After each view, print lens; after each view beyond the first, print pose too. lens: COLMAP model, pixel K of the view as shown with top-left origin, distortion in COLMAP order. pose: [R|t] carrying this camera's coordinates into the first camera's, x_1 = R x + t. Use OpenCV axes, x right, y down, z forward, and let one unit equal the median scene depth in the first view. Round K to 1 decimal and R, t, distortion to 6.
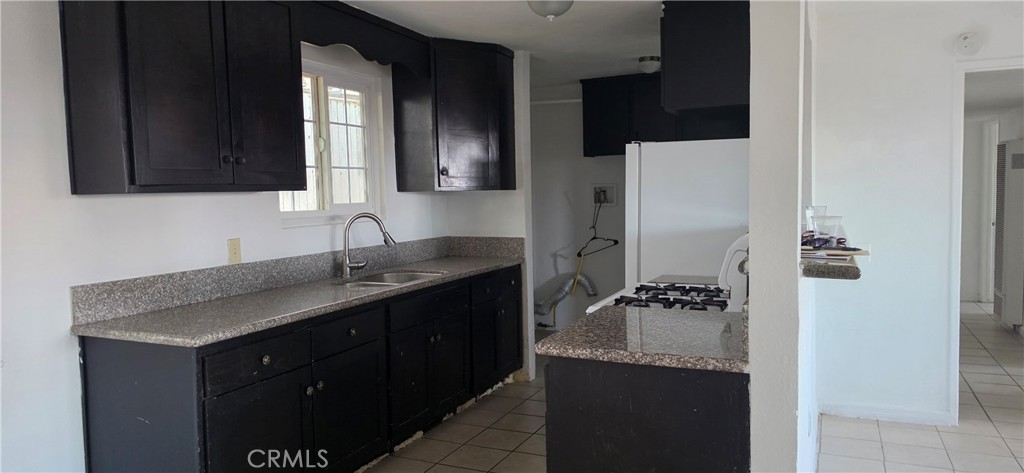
lens RADIAL K [[707.2, 0, 505.8], [0, 707.2, 233.2], [0, 0, 1]] dist [0.024104, -0.011253]
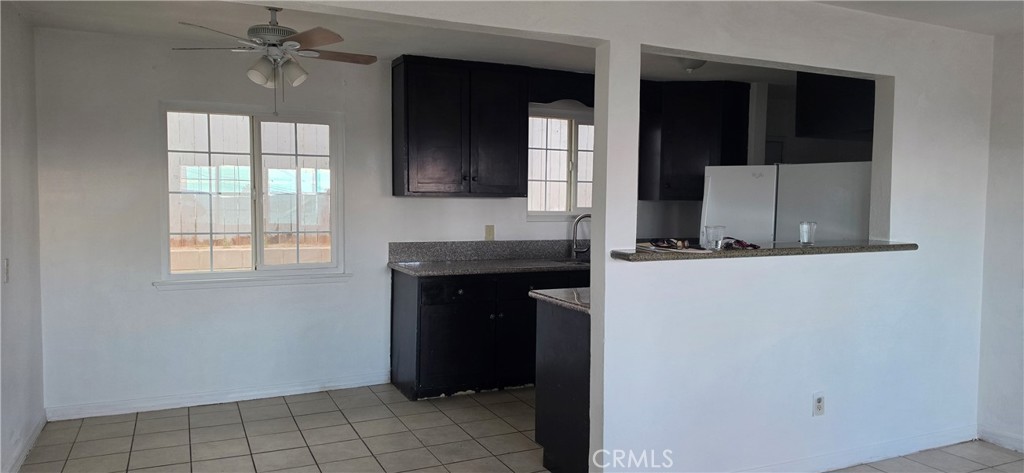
lens RADIAL K [[707.2, 0, 517.7], [0, 707.2, 243.3], [0, 0, 1]] dist [0.024104, -0.011253]
pose [[0.766486, 0.070072, -0.638427, 0.636796], [-0.067329, 0.997320, 0.028630, -0.001657], [0.638722, 0.021040, 0.769150, -0.191739]]
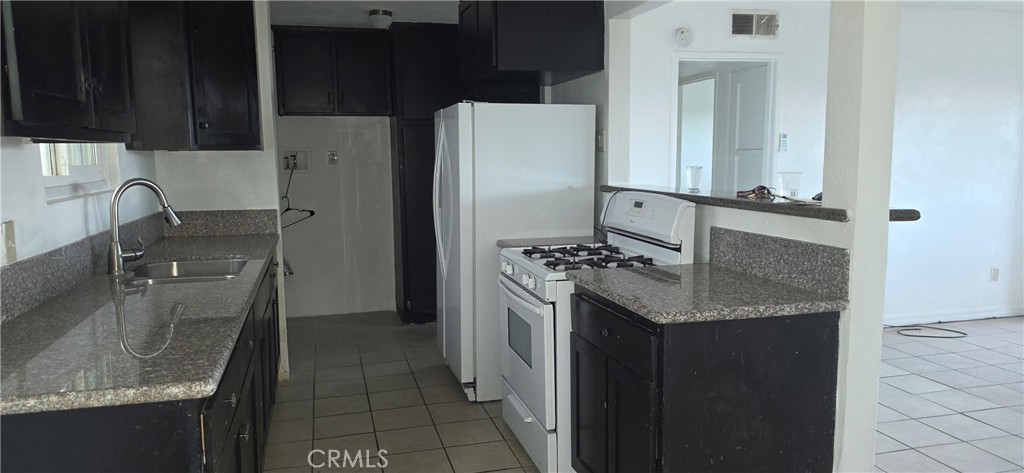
lens RADIAL K [[707.2, 0, 508.1], [0, 707.2, 230.2], [0, 0, 1]] dist [0.024104, -0.011253]
pose [[0.770609, -0.055427, 0.634893, -0.387540], [0.032809, 0.998340, 0.047333, 0.000255], [-0.636463, -0.015645, 0.771149, 0.239696]]
